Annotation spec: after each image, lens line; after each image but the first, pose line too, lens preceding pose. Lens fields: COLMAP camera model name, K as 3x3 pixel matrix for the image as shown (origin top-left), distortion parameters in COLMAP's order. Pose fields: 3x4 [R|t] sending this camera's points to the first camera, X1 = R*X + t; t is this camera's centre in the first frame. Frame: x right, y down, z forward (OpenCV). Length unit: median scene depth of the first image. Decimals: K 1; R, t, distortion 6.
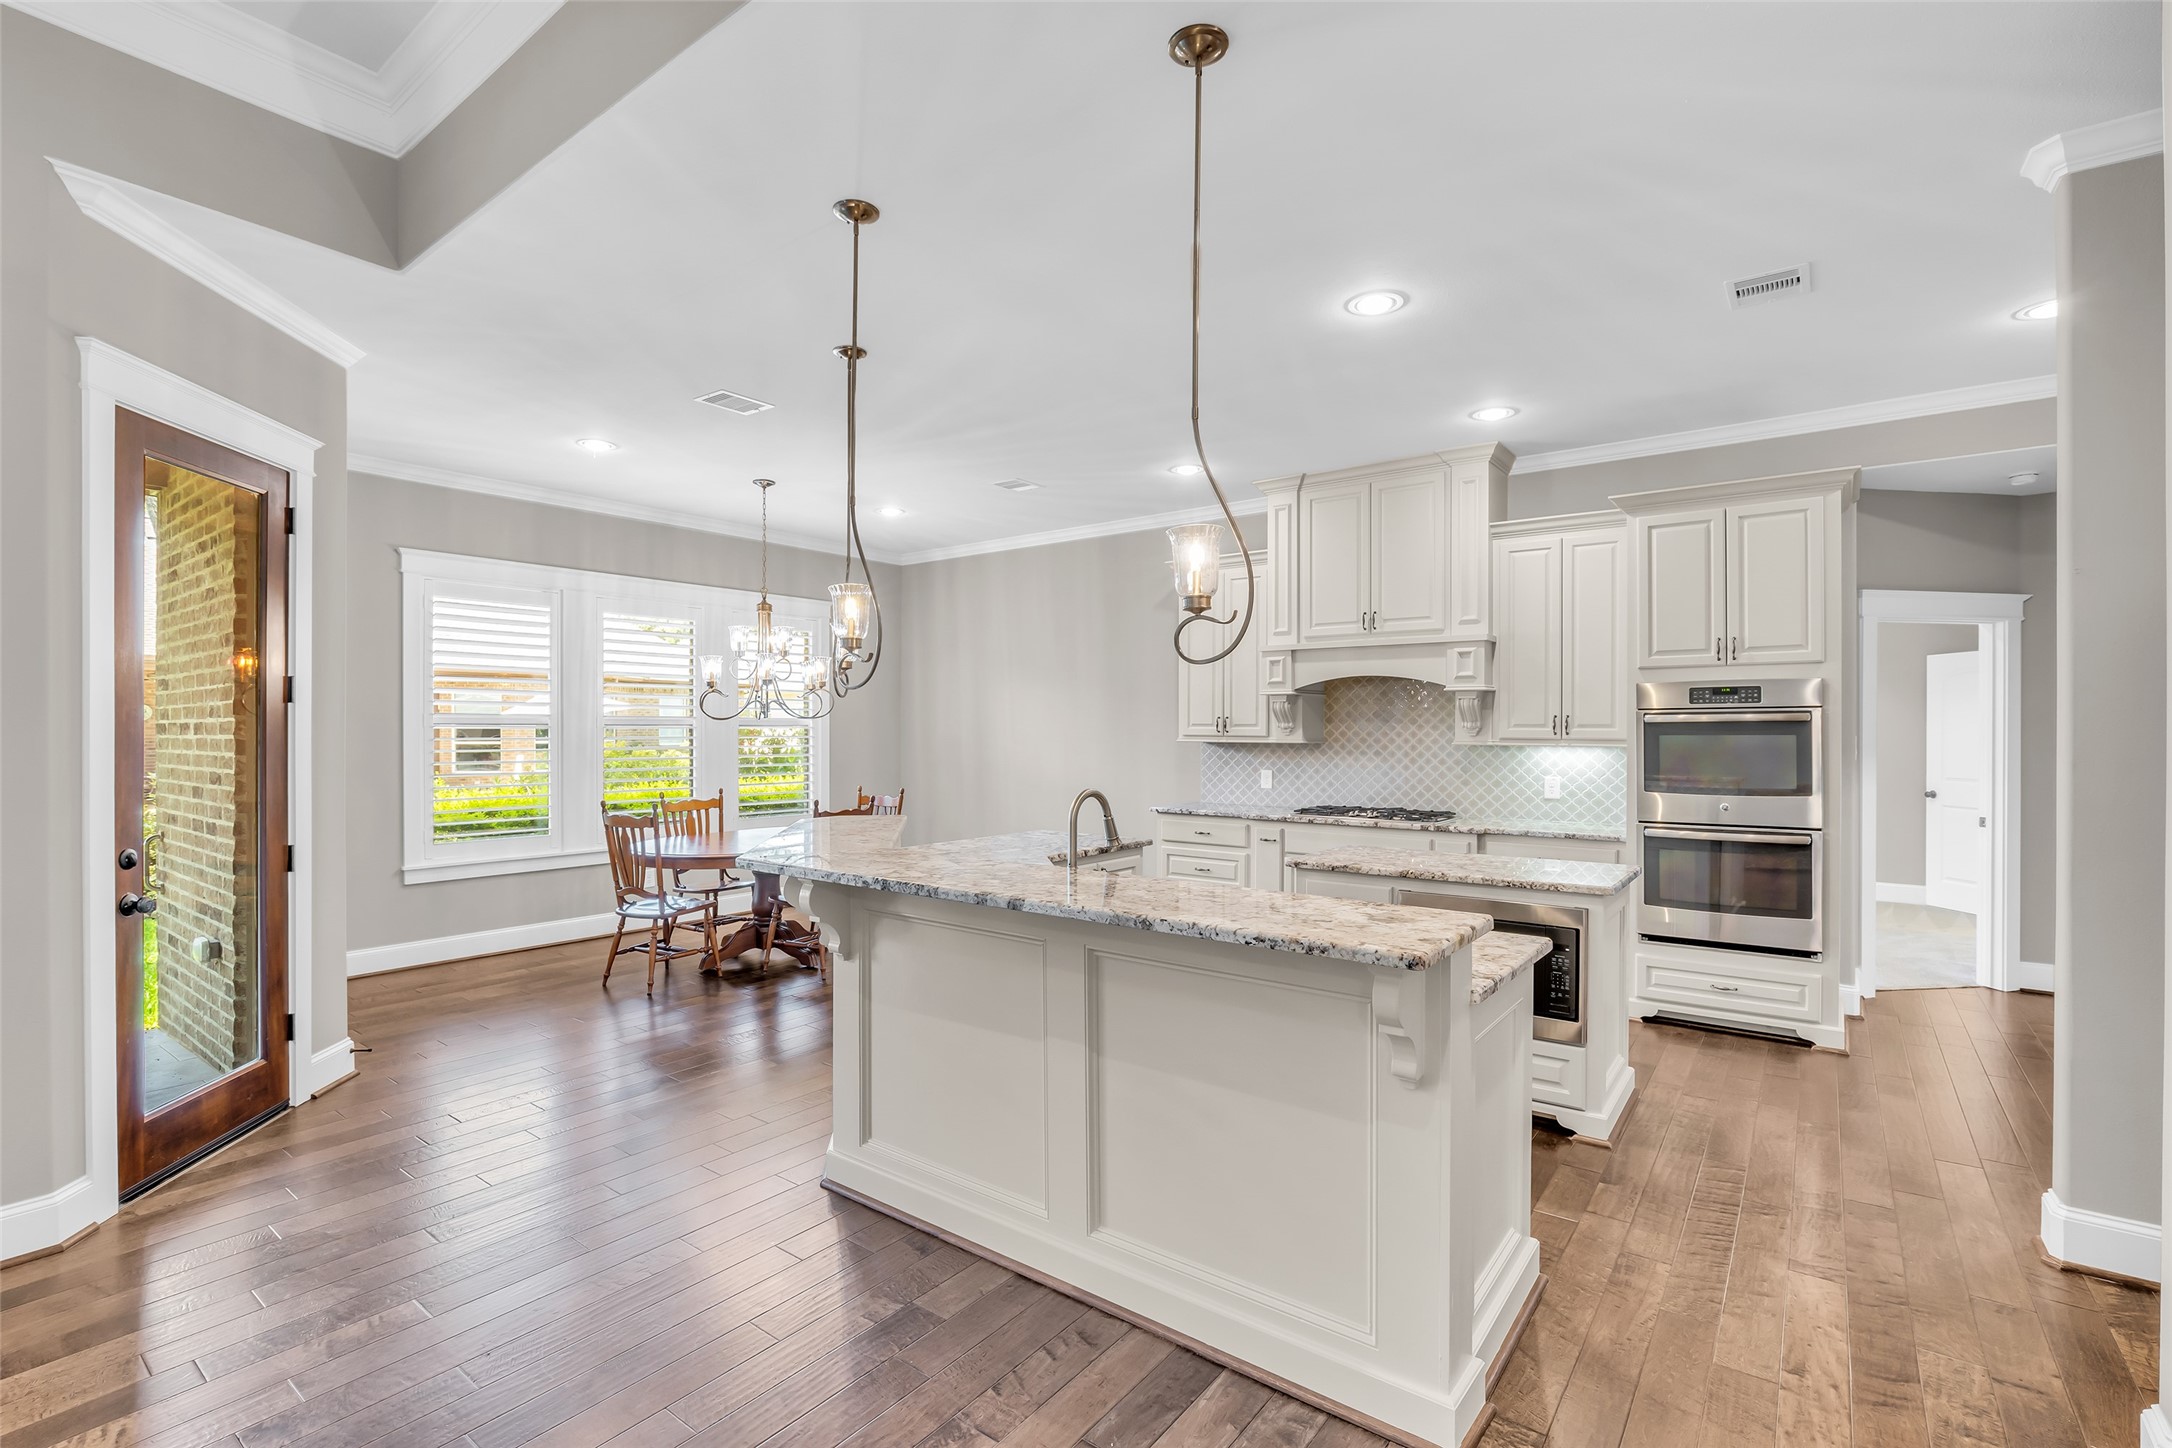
lens RADIAL K [[998.7, 0, 1087.8], [0, 998.7, 724.7], [0, 0, 1]] dist [-0.016526, 0.003143]
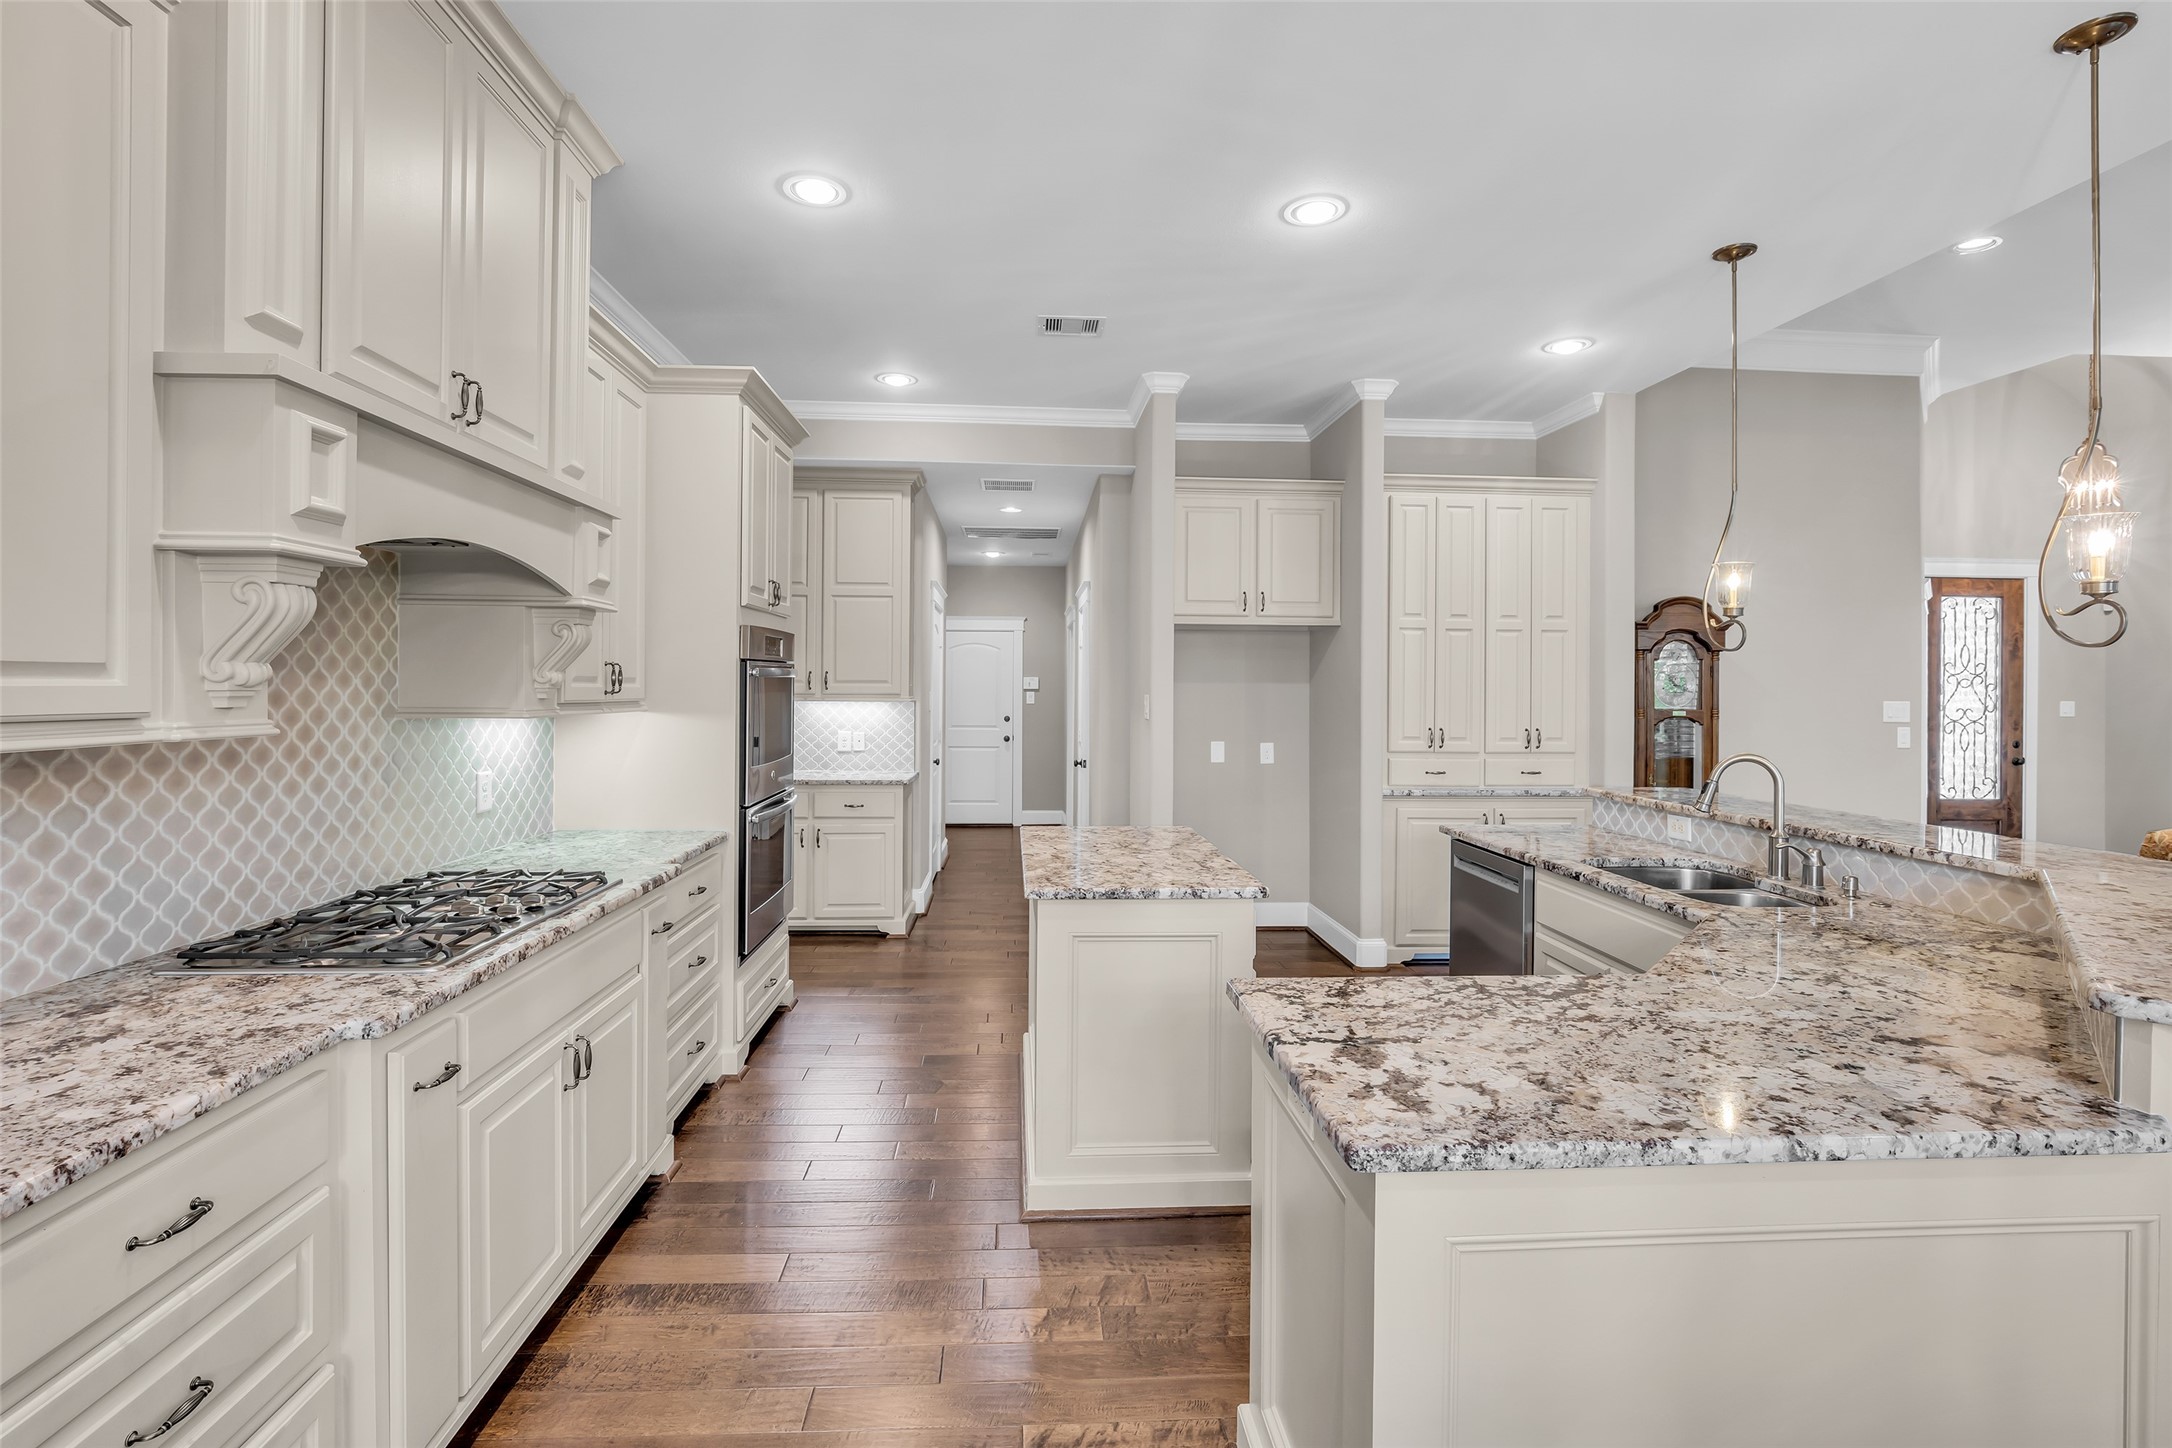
lens RADIAL K [[998.7, 0, 1080.3], [0, 998.7, 686.6], [0, 0, 1]] dist [-0.016526, 0.003143]
pose [[-0.649812, -0.005298, 0.760076, -0.158042], [-0.010278, 0.999946, -0.001817, 0.003235], [-0.760025, -0.008993, -0.649831, 1.081879]]
